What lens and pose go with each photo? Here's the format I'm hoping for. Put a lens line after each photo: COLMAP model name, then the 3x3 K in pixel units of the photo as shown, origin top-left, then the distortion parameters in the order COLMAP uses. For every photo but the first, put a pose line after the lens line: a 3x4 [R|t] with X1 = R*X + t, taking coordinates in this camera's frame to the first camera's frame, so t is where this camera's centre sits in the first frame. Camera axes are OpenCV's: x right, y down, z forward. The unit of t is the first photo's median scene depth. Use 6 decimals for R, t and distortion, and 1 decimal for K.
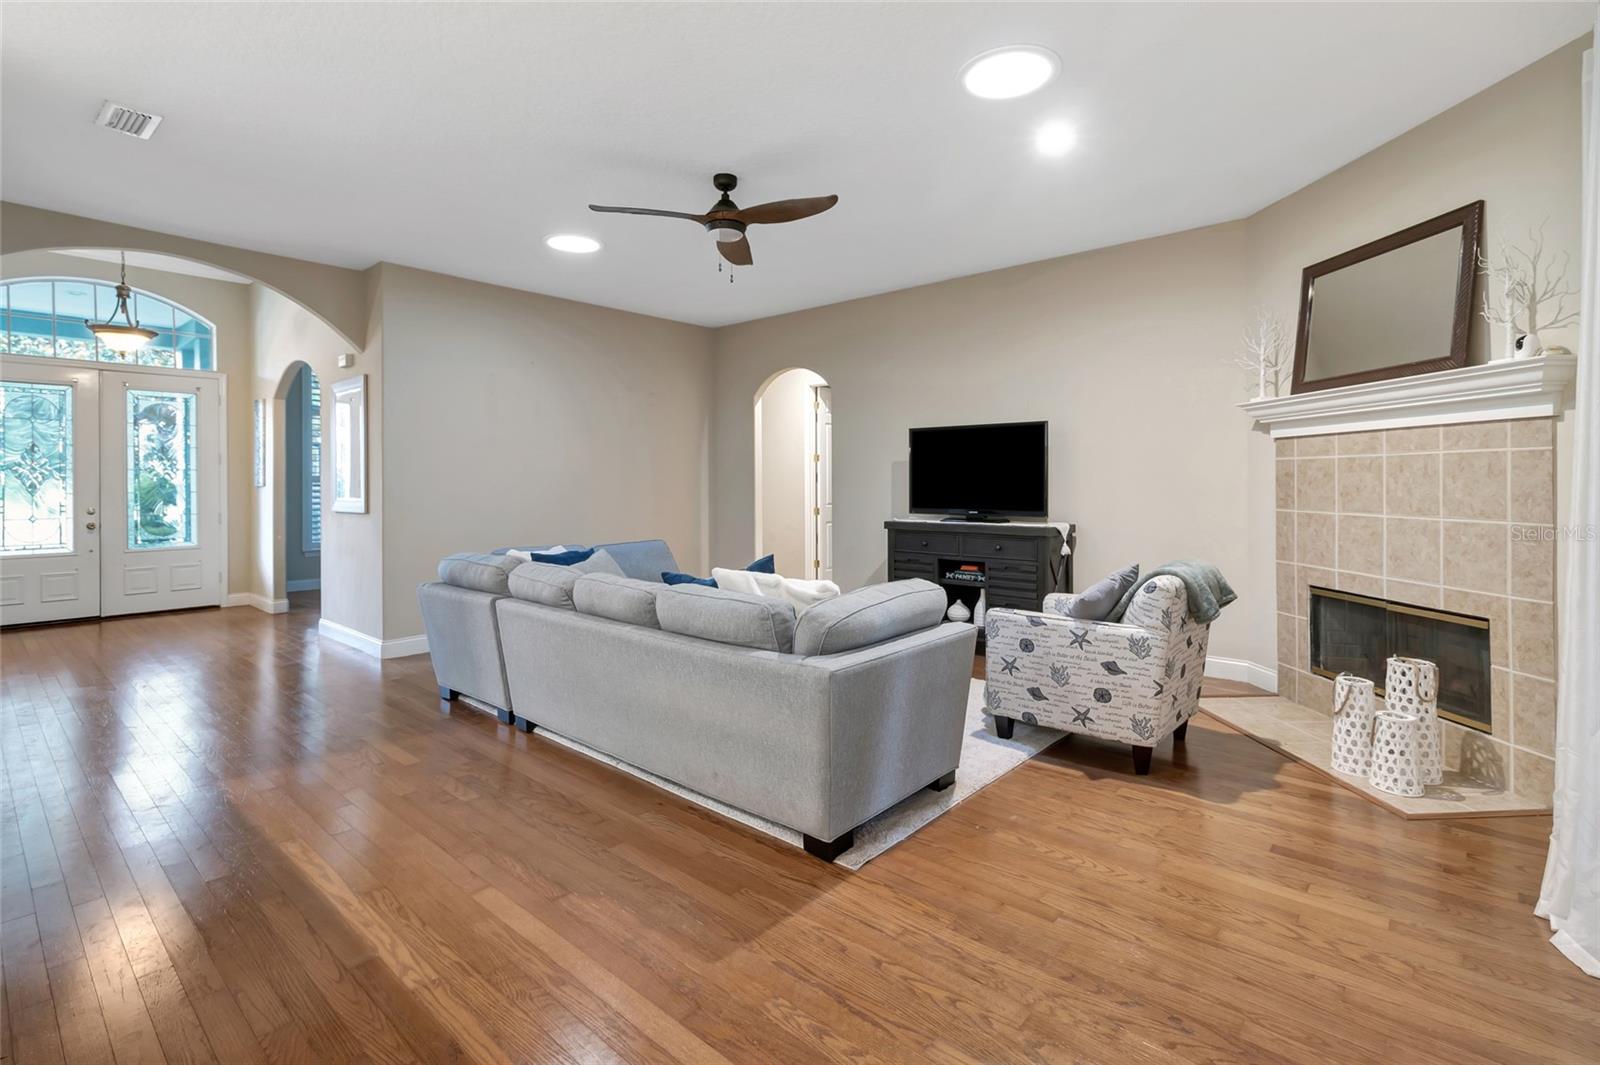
lens RADIAL K [[746.2, 0, 806.1], [0, 746.2, 480.6], [0, 0, 1]] dist [0.000835, -0.000119]
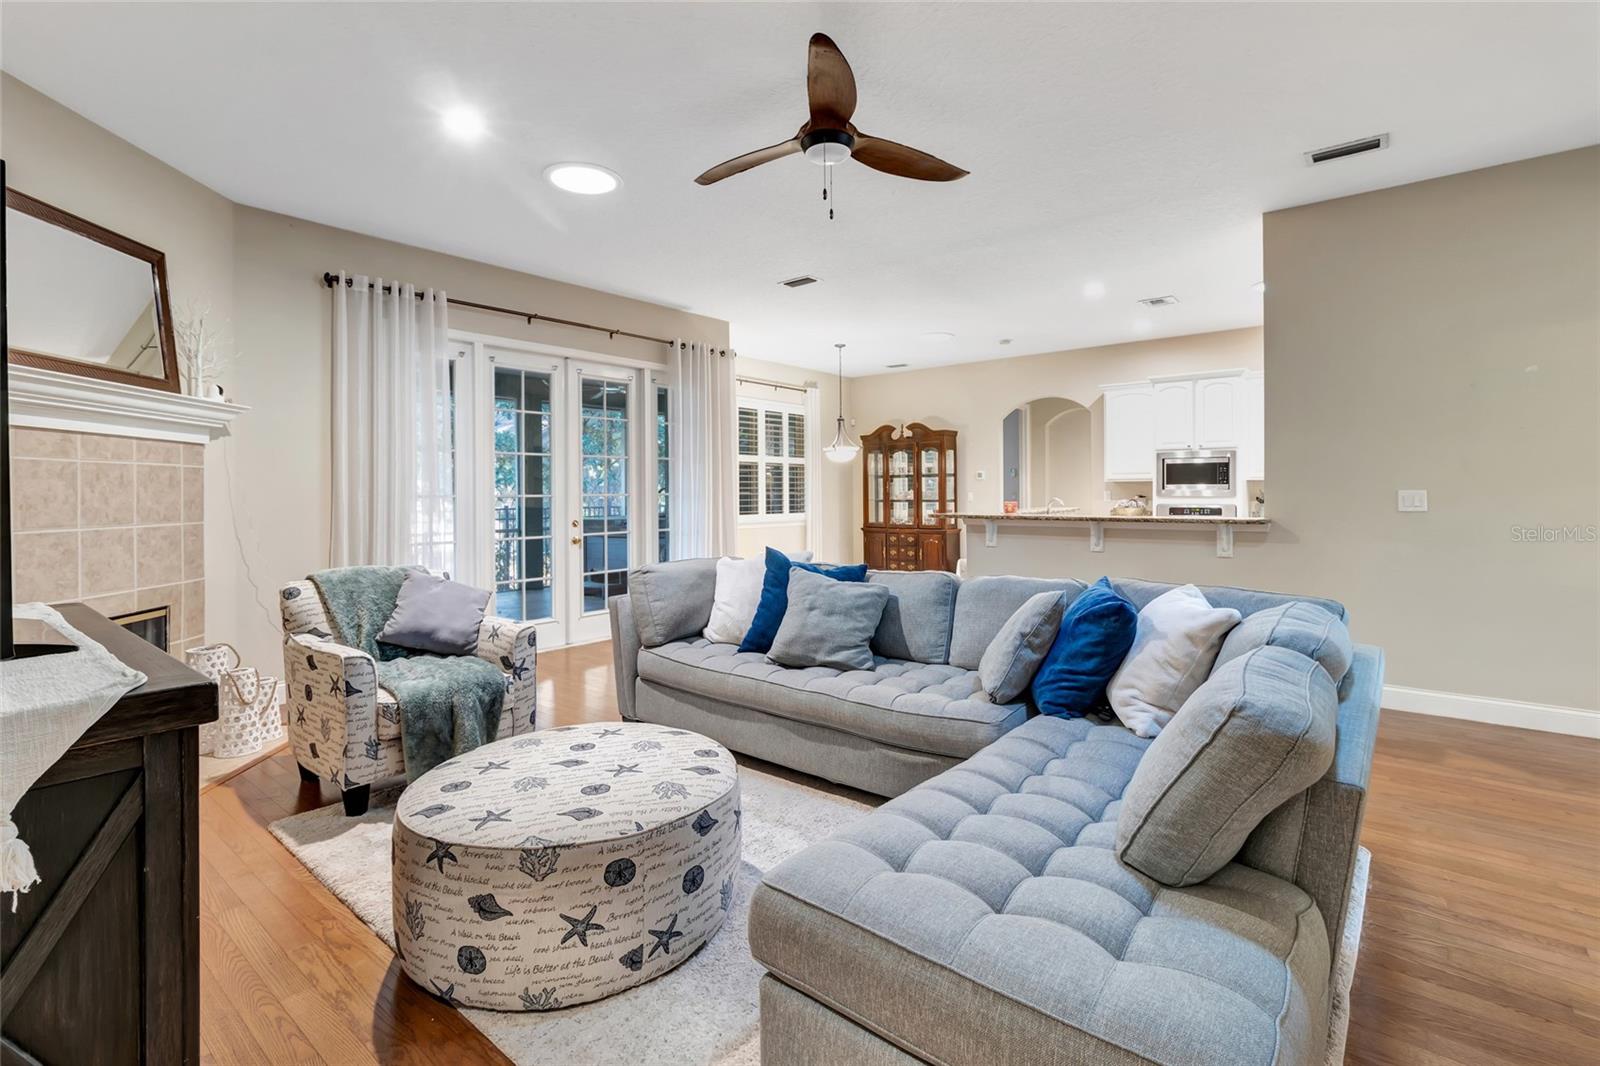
lens RADIAL K [[742.5, 0, 810.9], [0, 742.5, 494.3], [0, 0, 1]] dist [0.008030, 0.000182]
pose [[-0.999424, 0.010813, -0.032181, -0.072054], [0.010820, 0.999941, -0.000052, 0.015973], [0.032178, -0.000400, -0.999482, 2.040102]]
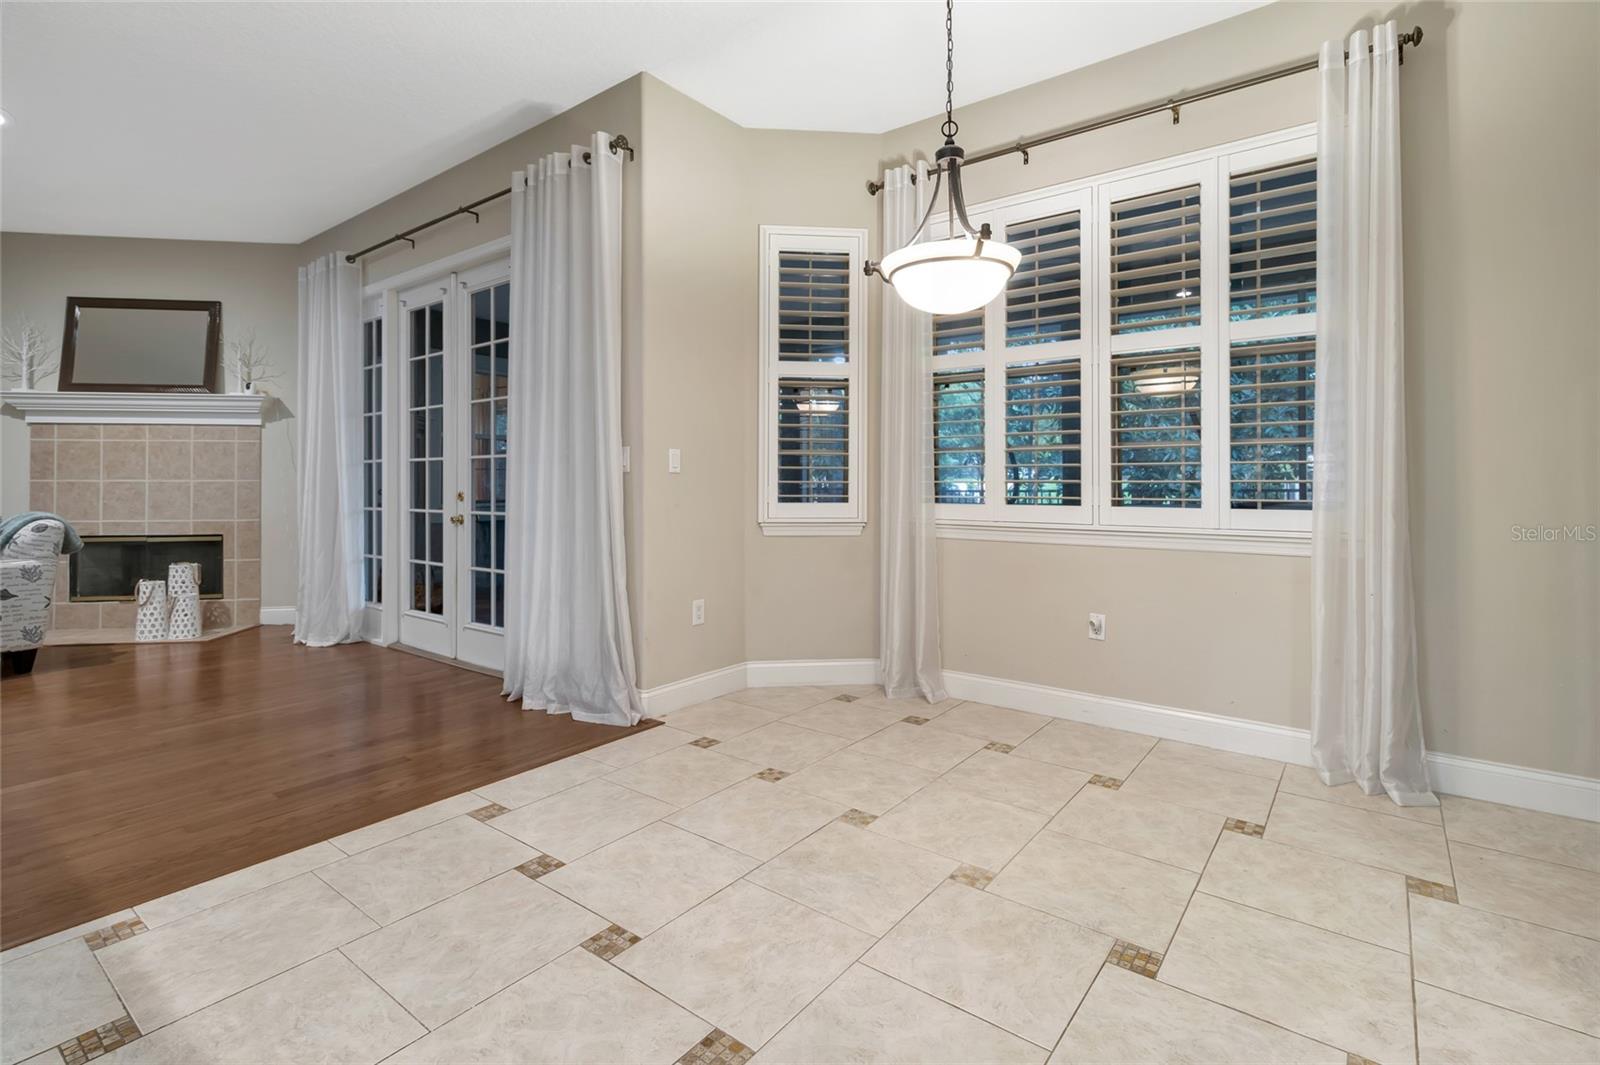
lens RADIAL K [[752.1, 0, 817.4], [0, 752.1, 477.4], [0, 0, 1]] dist [0.003820, 0.001086]
pose [[-0.067148, 0.008508, 0.997707, -0.915105], [0.000785, 0.999964, -0.008474, 0.058481], [-0.997743, 0.000214, -0.067152, -0.284009]]
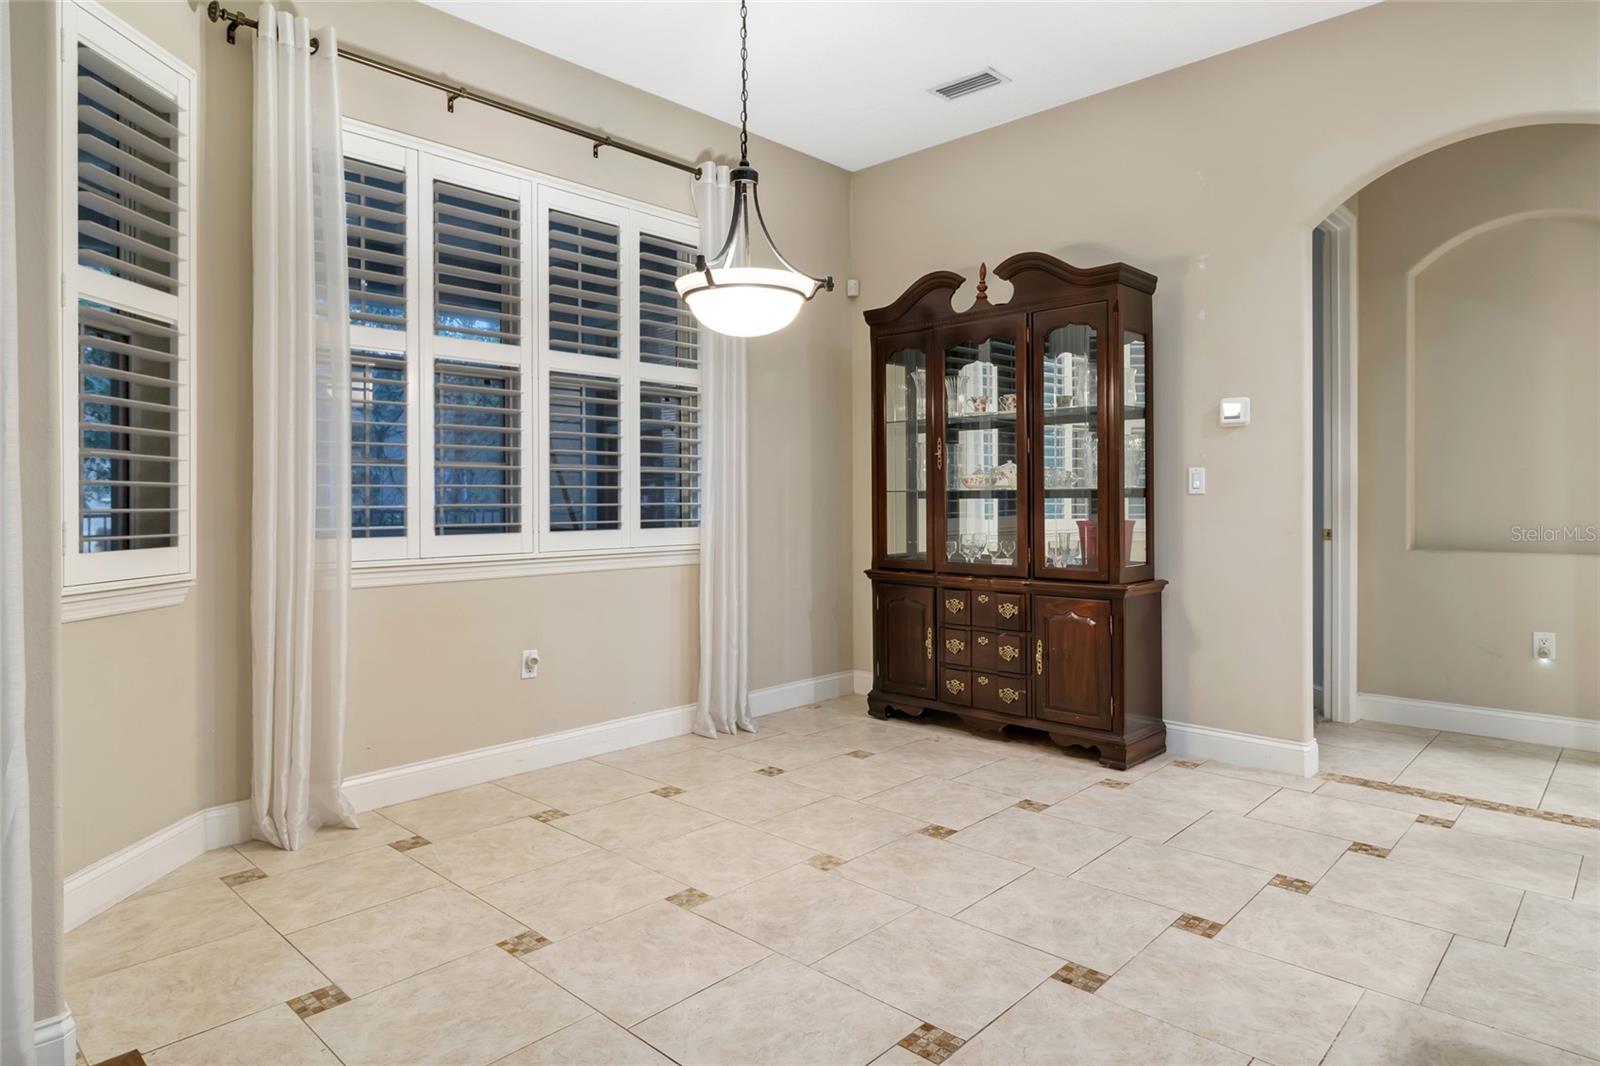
lens RADIAL K [[927.7, 0, 800.0], [0, 927.7, 501.1], [0, 0, 1]] dist [-0.000249, -0.000356]
pose [[-0.999204, 0.007023, 0.039268, -0.330287], [0.007168, 0.999968, 0.003564, 0.048575], [-0.039242, 0.003843, -0.999222, 0.377571]]
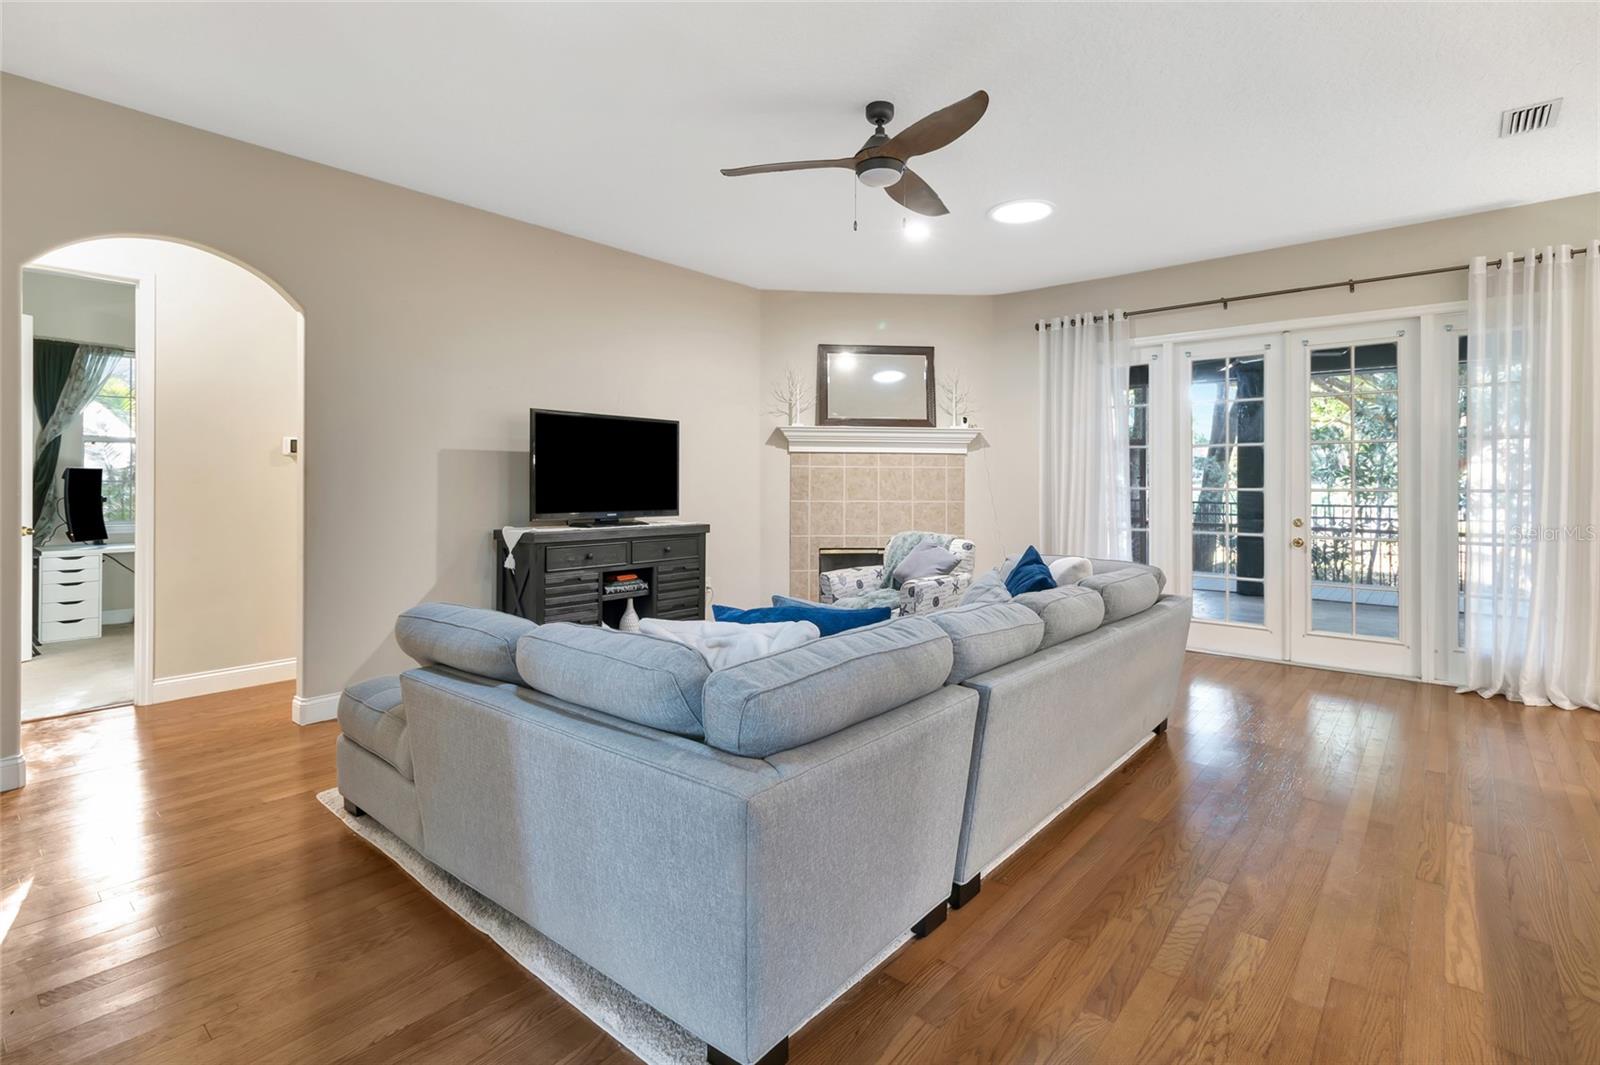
lens RADIAL K [[752.1, 0, 817.4], [0, 752.1, 477.4], [0, 0, 1]] dist [0.003820, 0.001086]
pose [[-0.023714, 0.010199, 0.999667, -1.082991], [-0.005942, 0.999929, -0.010343, 0.010193], [-0.999701, -0.006186, -0.023652, 1.264015]]
